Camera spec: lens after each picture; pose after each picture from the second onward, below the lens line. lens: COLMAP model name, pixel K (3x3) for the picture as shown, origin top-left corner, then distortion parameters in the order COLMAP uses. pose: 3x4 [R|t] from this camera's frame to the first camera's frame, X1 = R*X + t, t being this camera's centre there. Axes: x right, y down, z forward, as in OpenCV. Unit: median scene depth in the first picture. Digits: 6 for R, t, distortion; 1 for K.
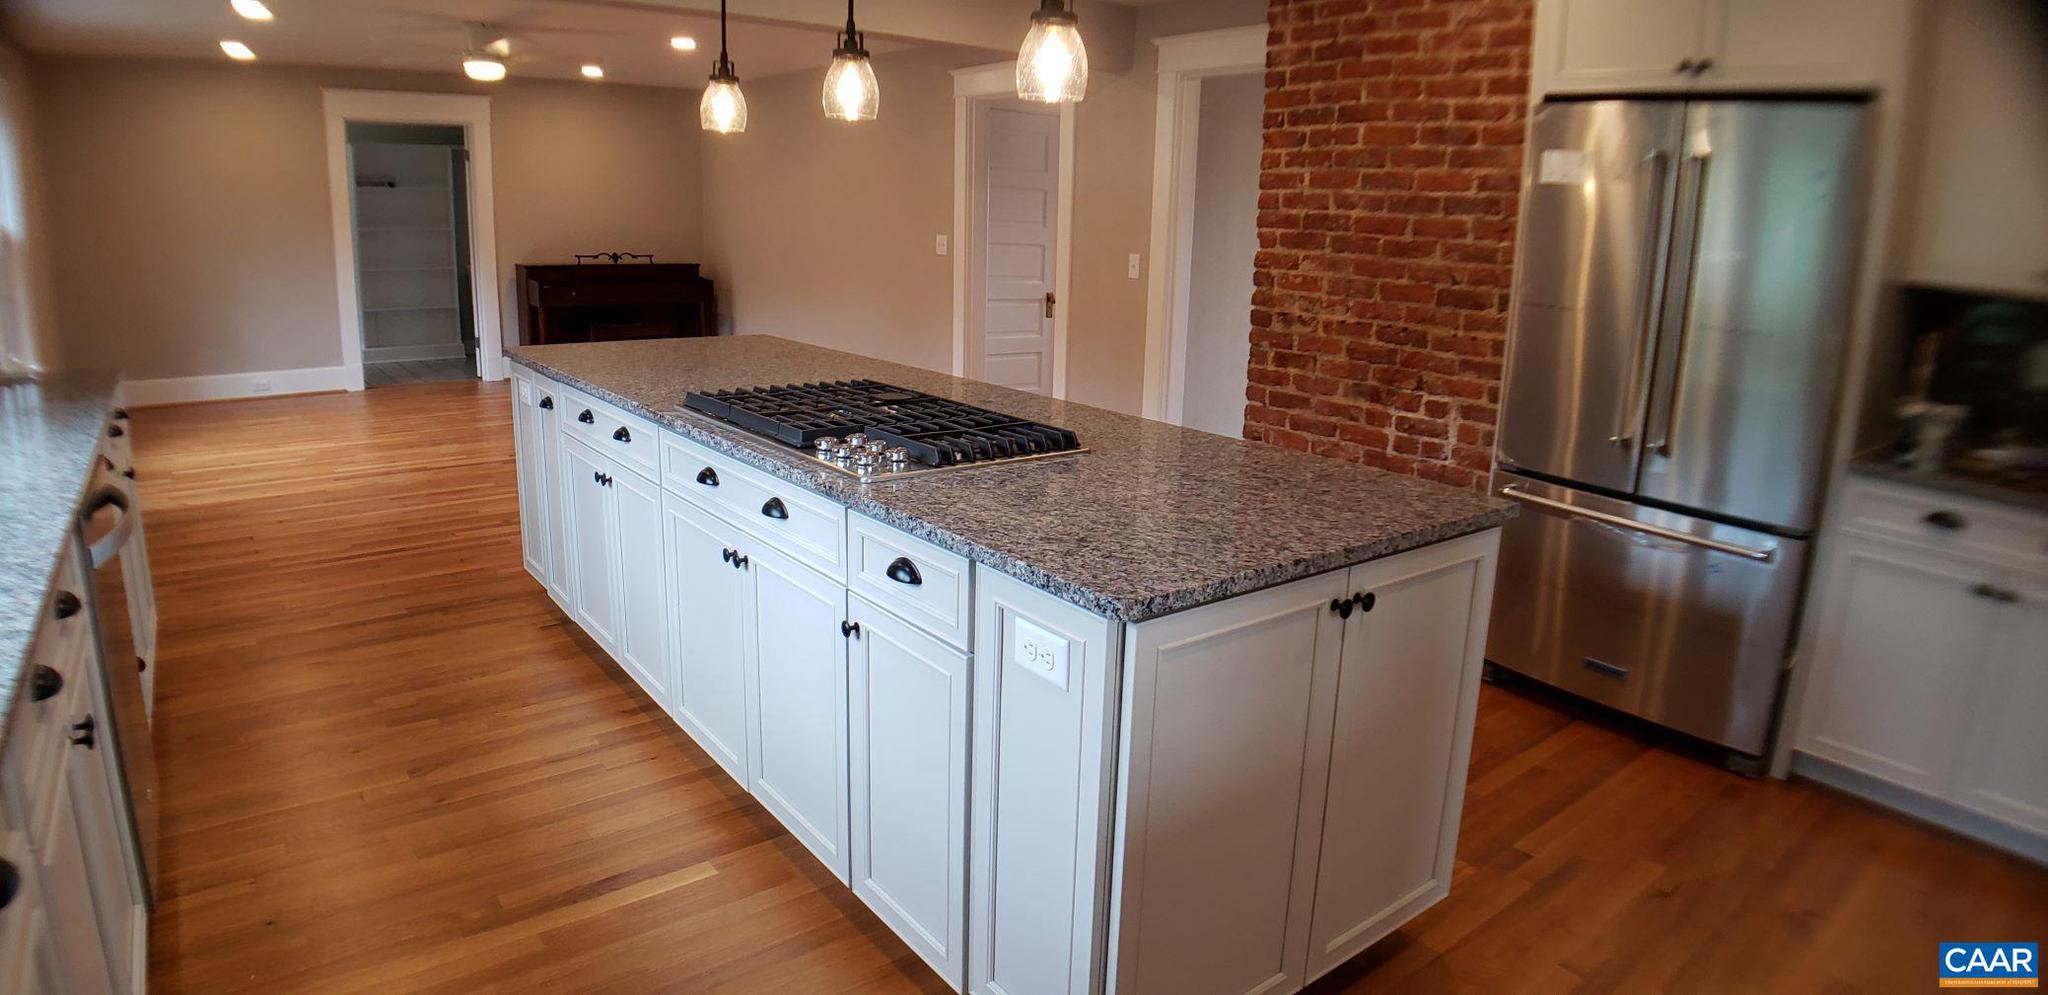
lens RADIAL K [[1121.4, 0, 1015.4], [0, 1121.4, 473.6], [0, 0, 1]] dist [-0.063282, -0.000523]
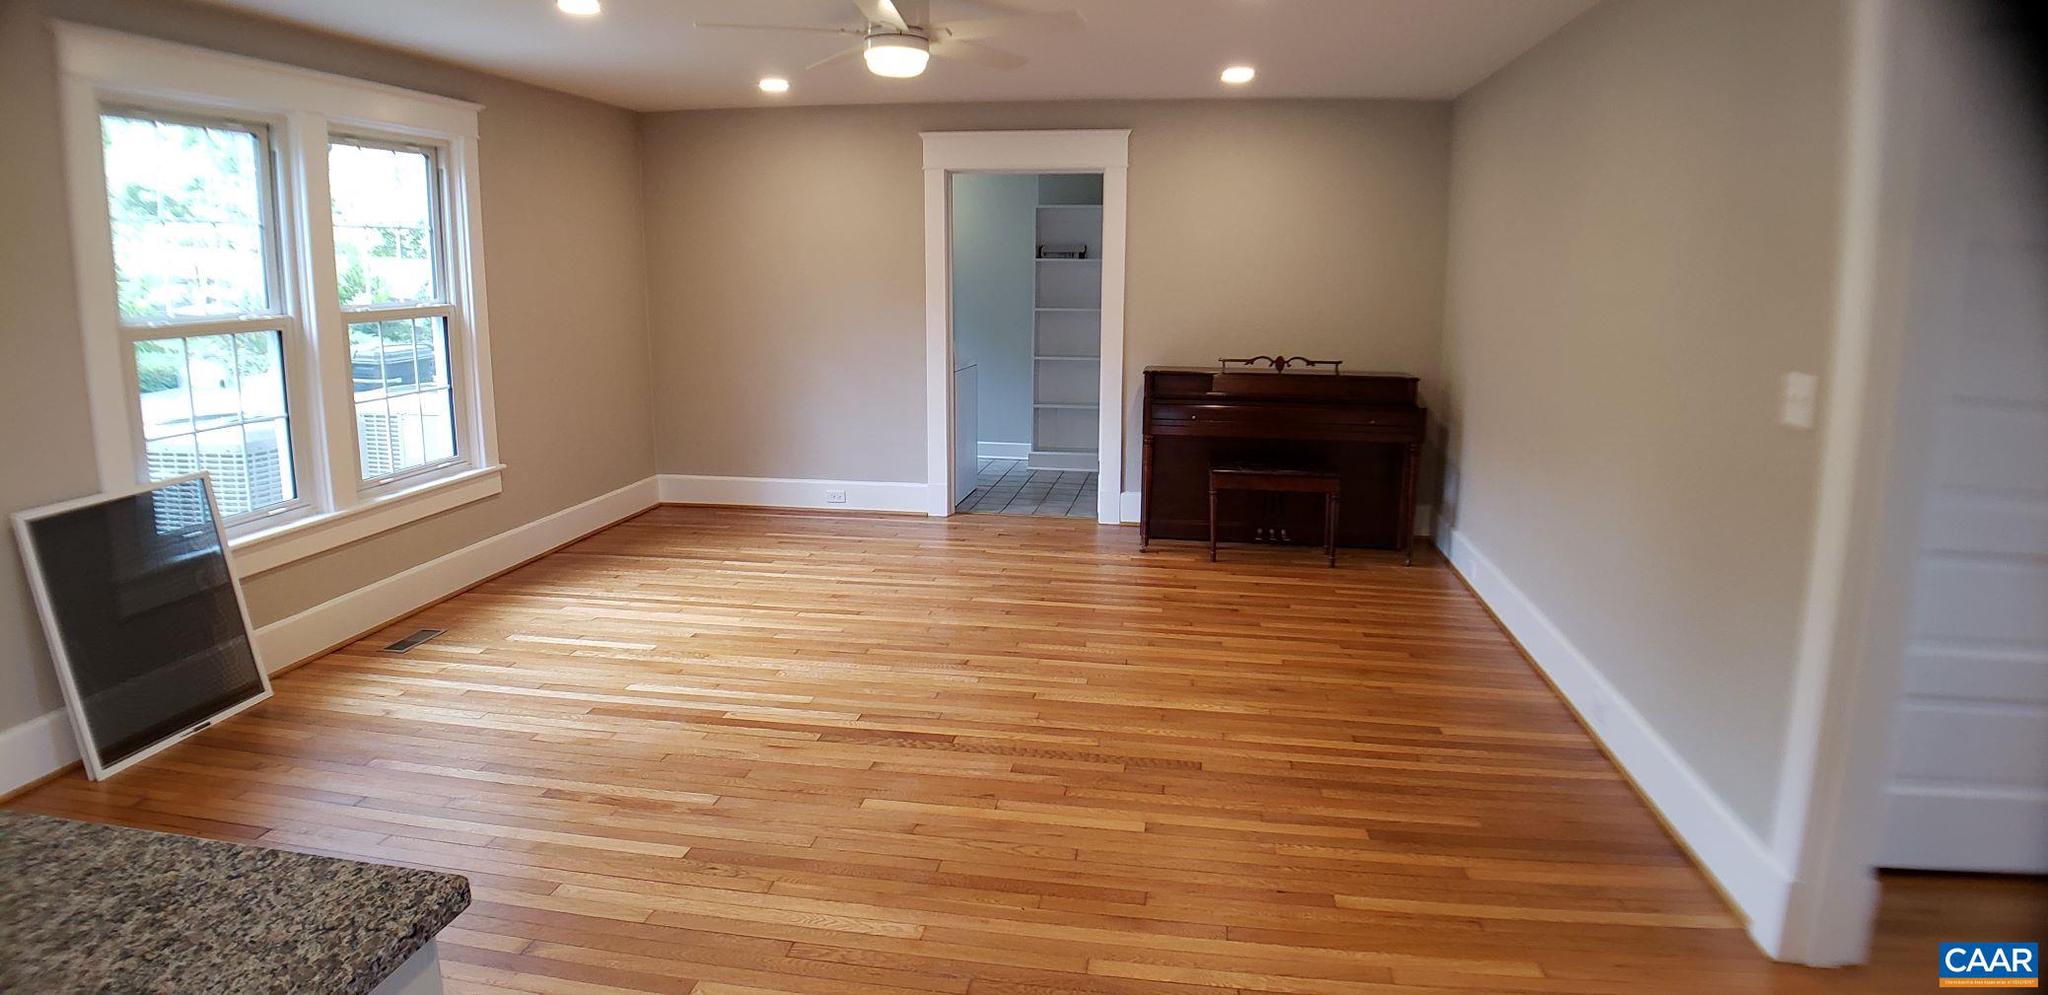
lens RADIAL K [[1121.4, 0, 1015.4], [0, 1121.4, 473.6], [0, 0, 1]] dist [-0.063282, -0.000523]
pose [[0.679012, 0.114433, -0.725154, 0.019696], [-0.156864, 0.987580, 0.008962, -0.119015], [0.717173, 0.107665, 0.688528, 0.469861]]
